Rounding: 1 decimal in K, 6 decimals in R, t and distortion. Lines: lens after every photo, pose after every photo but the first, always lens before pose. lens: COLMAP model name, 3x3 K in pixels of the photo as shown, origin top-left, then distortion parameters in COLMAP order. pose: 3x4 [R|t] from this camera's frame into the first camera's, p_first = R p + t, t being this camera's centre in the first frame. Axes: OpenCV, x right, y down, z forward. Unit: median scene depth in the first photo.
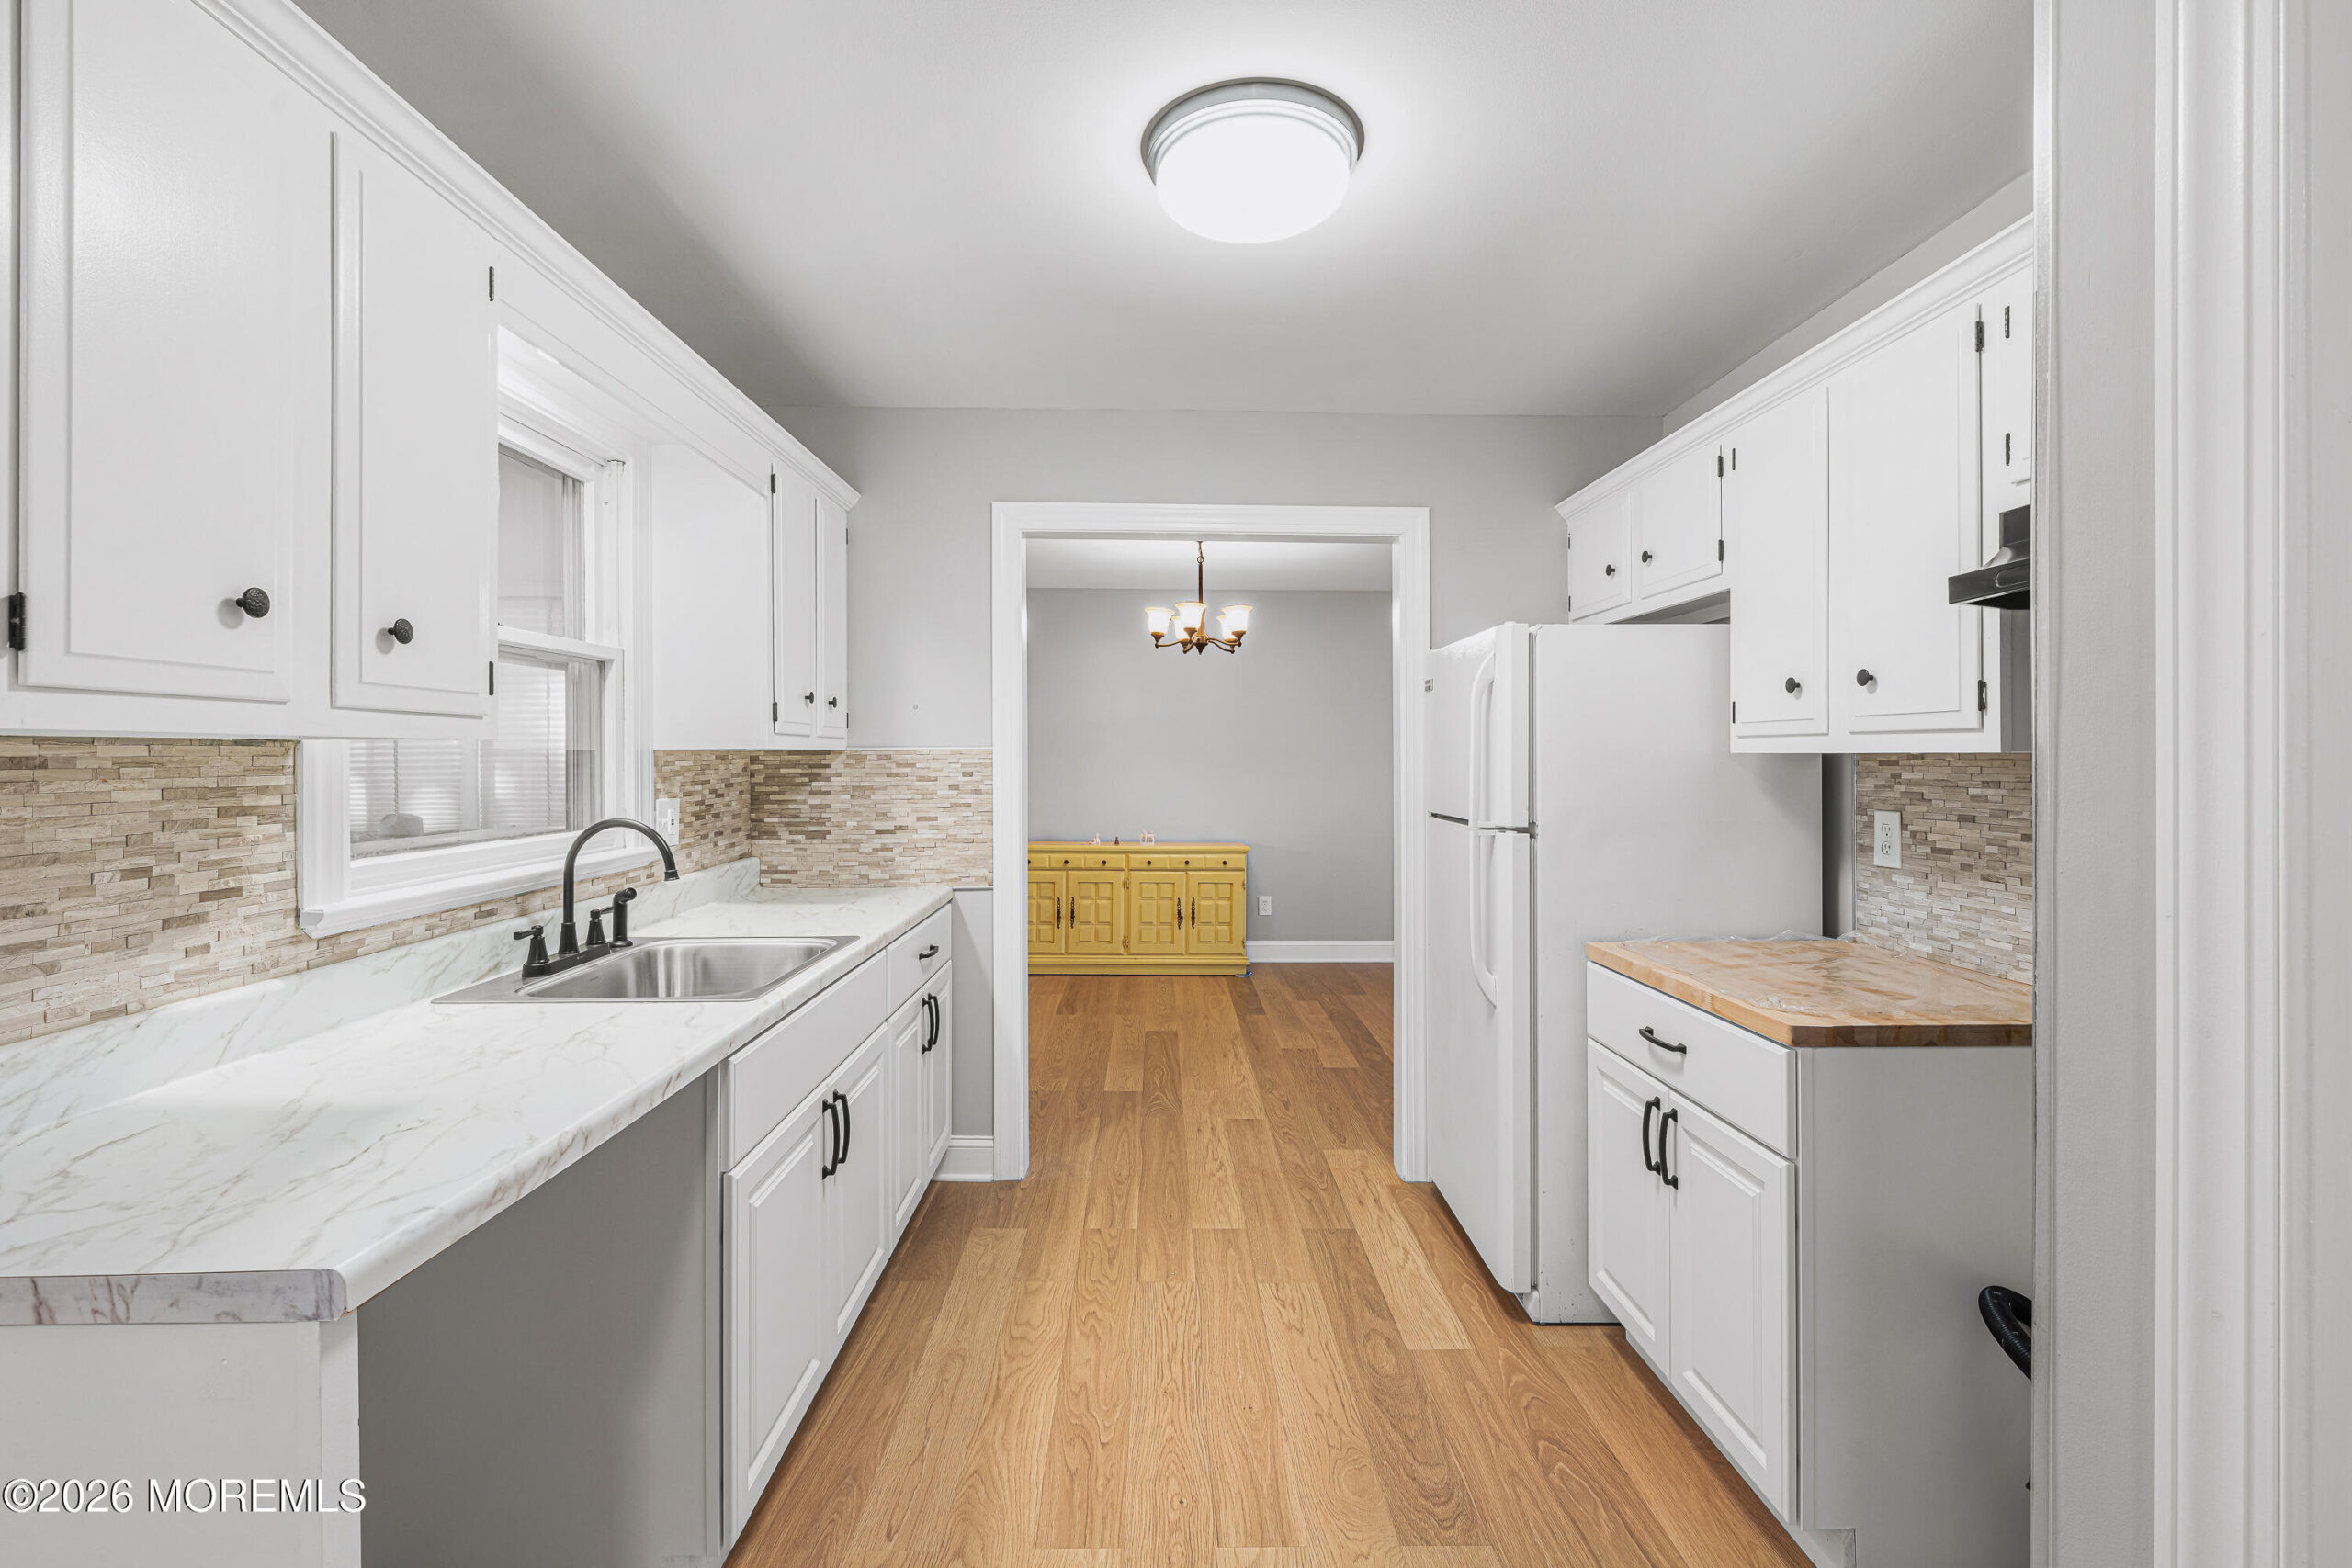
lens RADIAL K [[1047.1, 0, 1173.9], [0, 1047.1, 755.5], [0, 0, 1]] dist [0.000050, -0.000043]
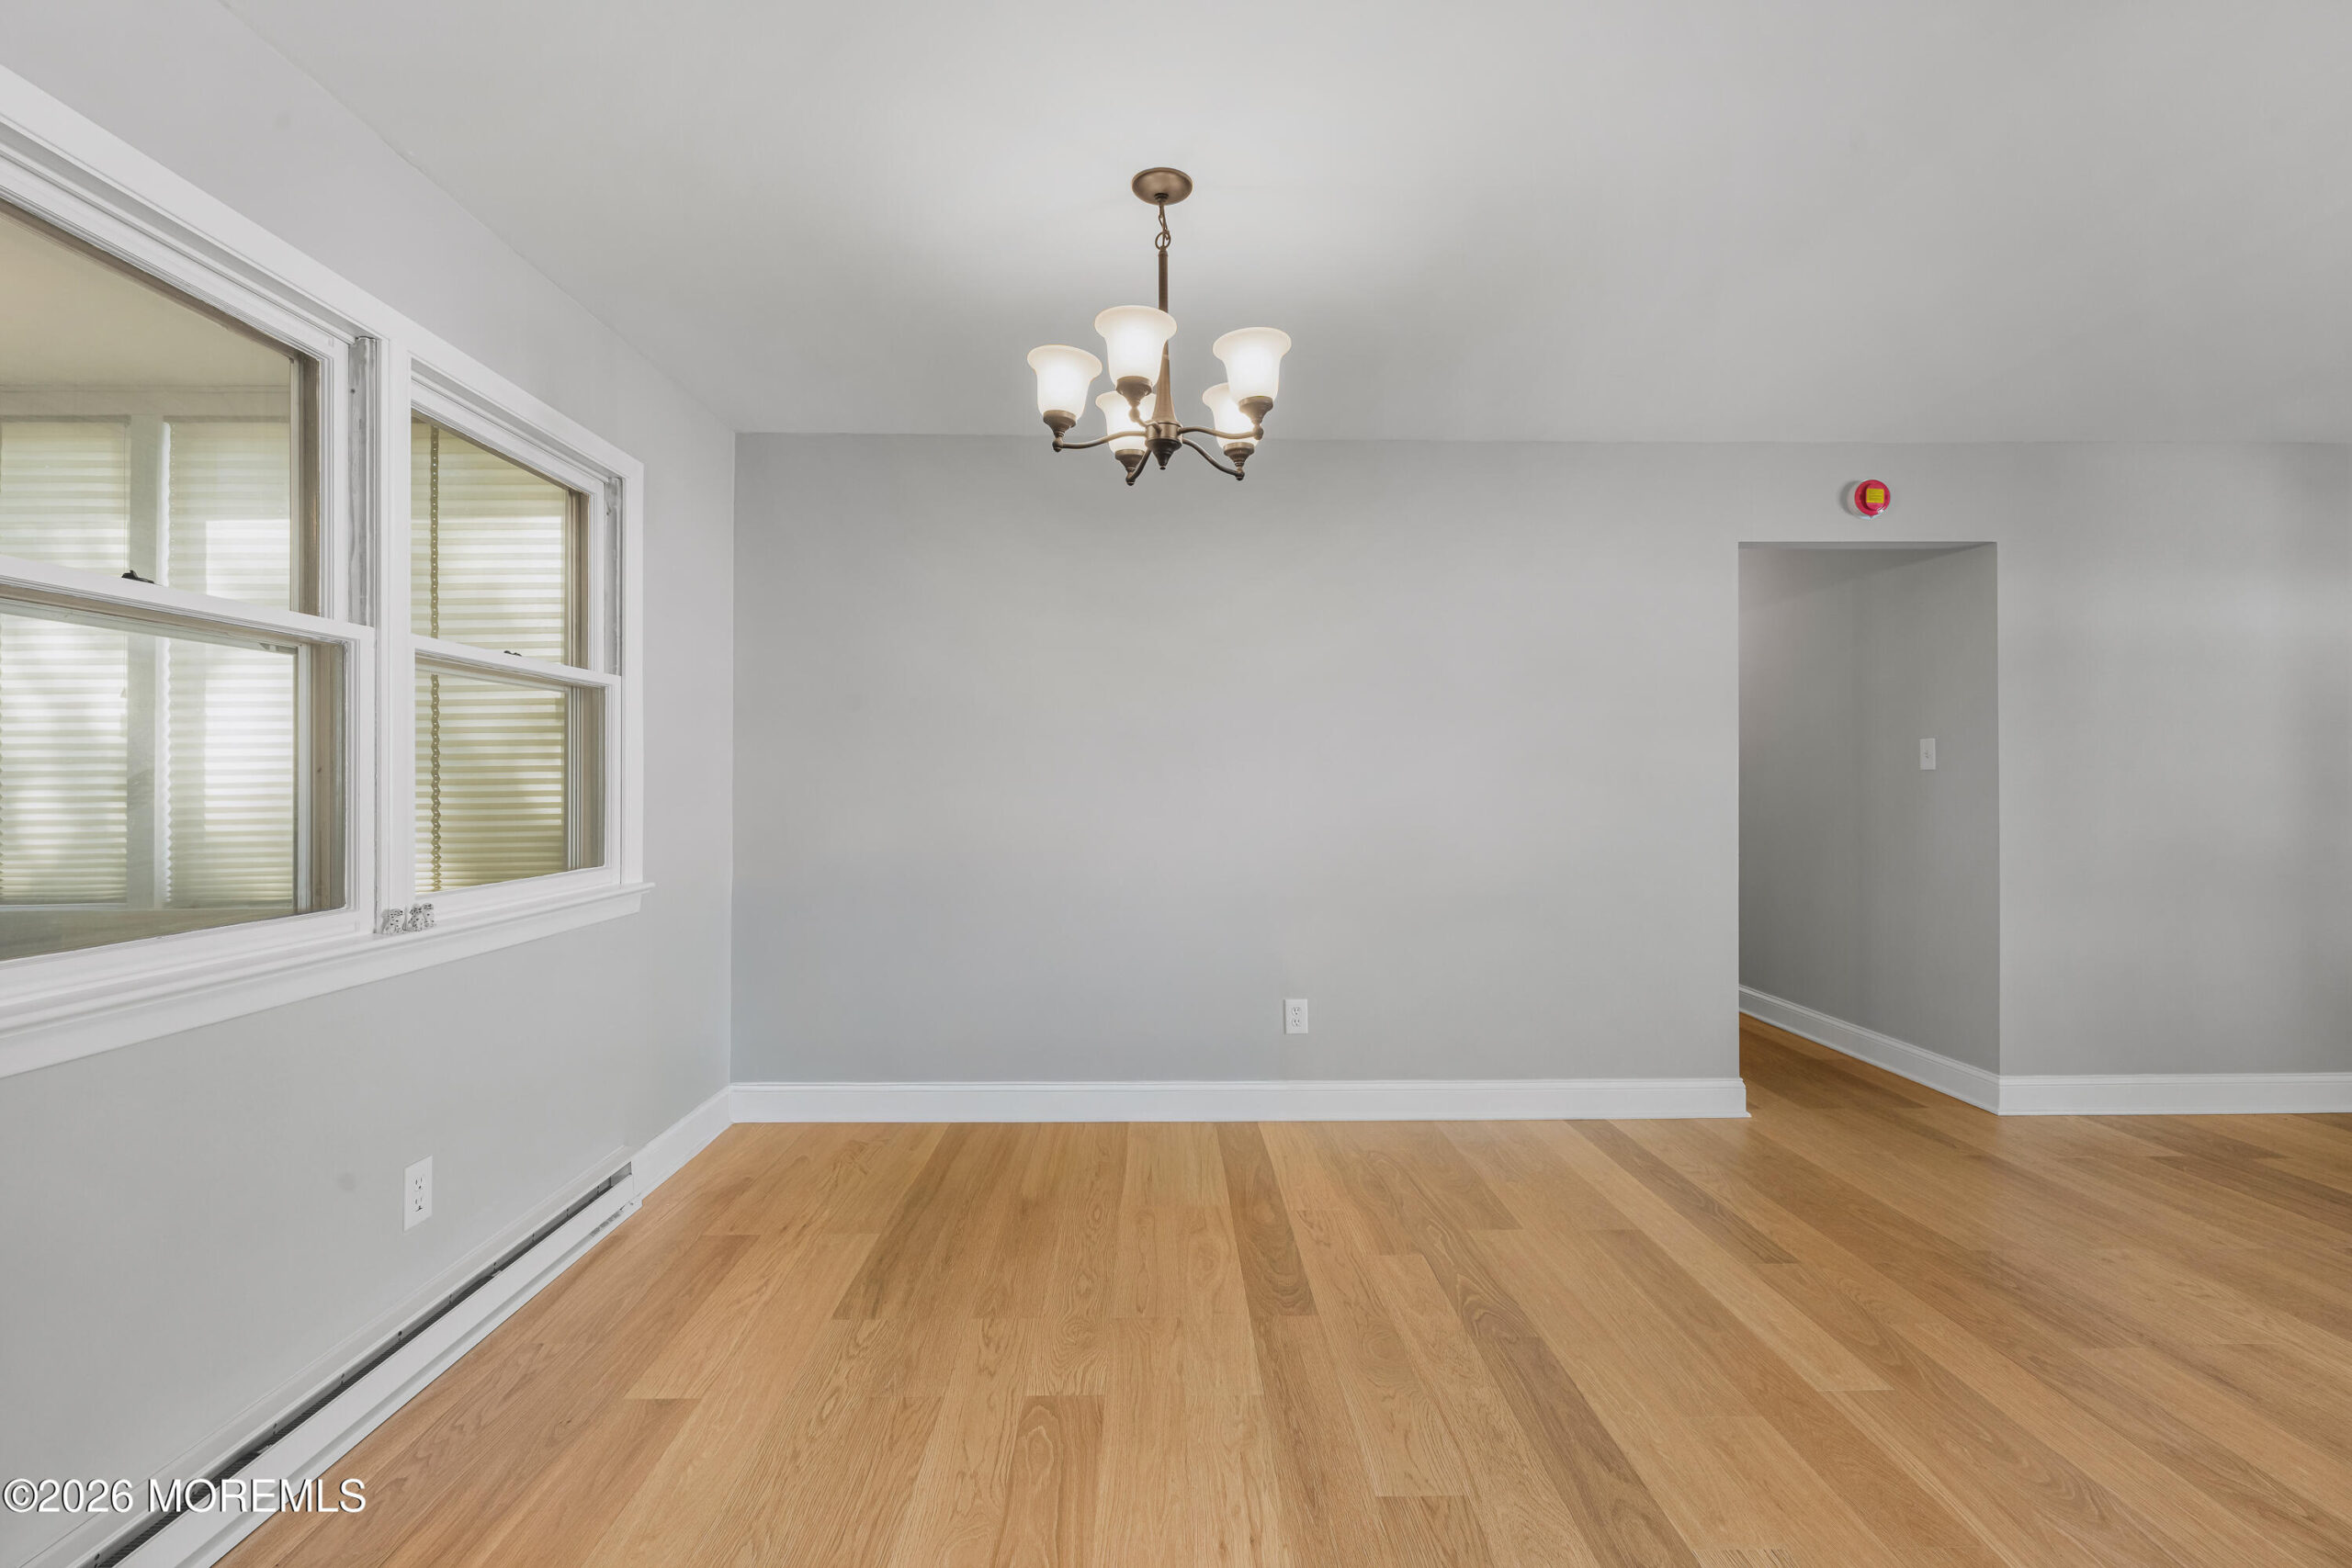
lens RADIAL K [[1077.7, 0, 1178.4], [0, 1077.7, 778.9], [0, 0, 1]] dist [0.001638, -0.000028]
pose [[0.999990, -0.000625, 0.004451, 0.046238], [0.000644, 0.999990, -0.004373, 0.043655], [-0.004448, 0.004375, 0.999981, 0.903791]]
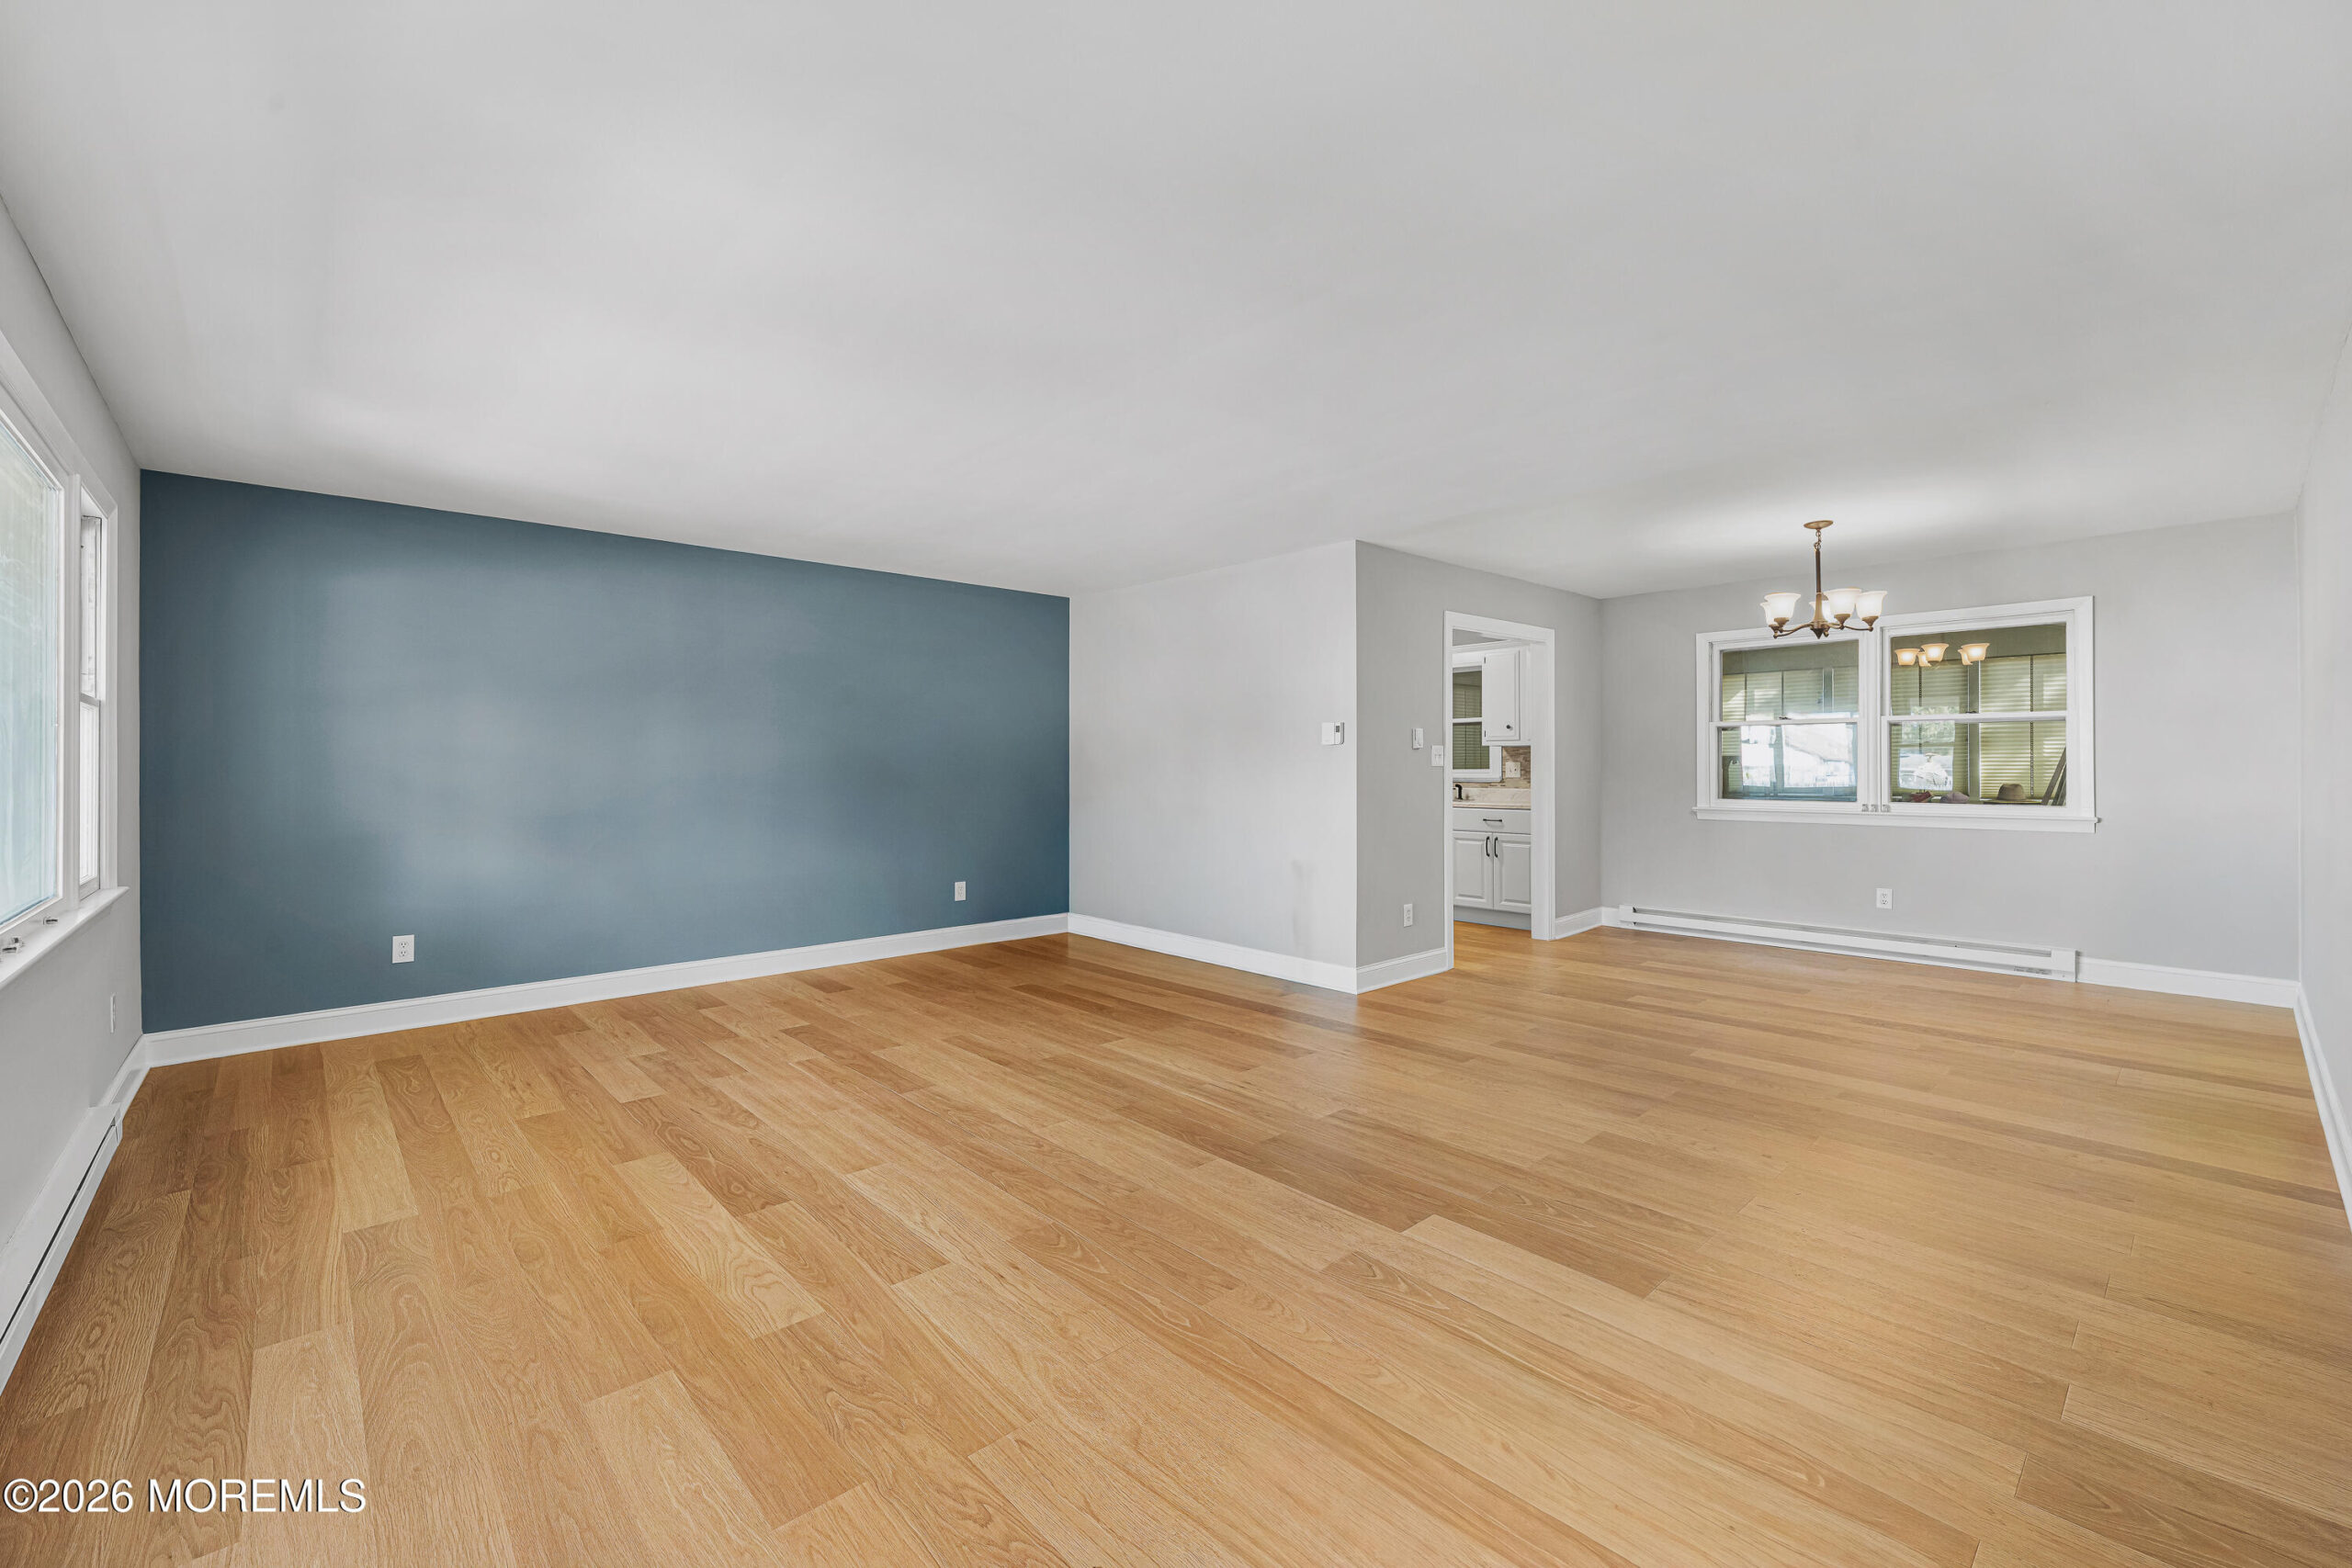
lens RADIAL K [[962.9, 0, 1167.4], [0, 962.9, 763.6], [0, 0, 1]] dist [0.000585, -0.000083]
pose [[-0.751754, 0.003036, -0.659437, 1.780326], [0.003710, 0.999993, 0.000374, 0.033703], [0.659433, -0.002165, -0.751760, 2.033723]]
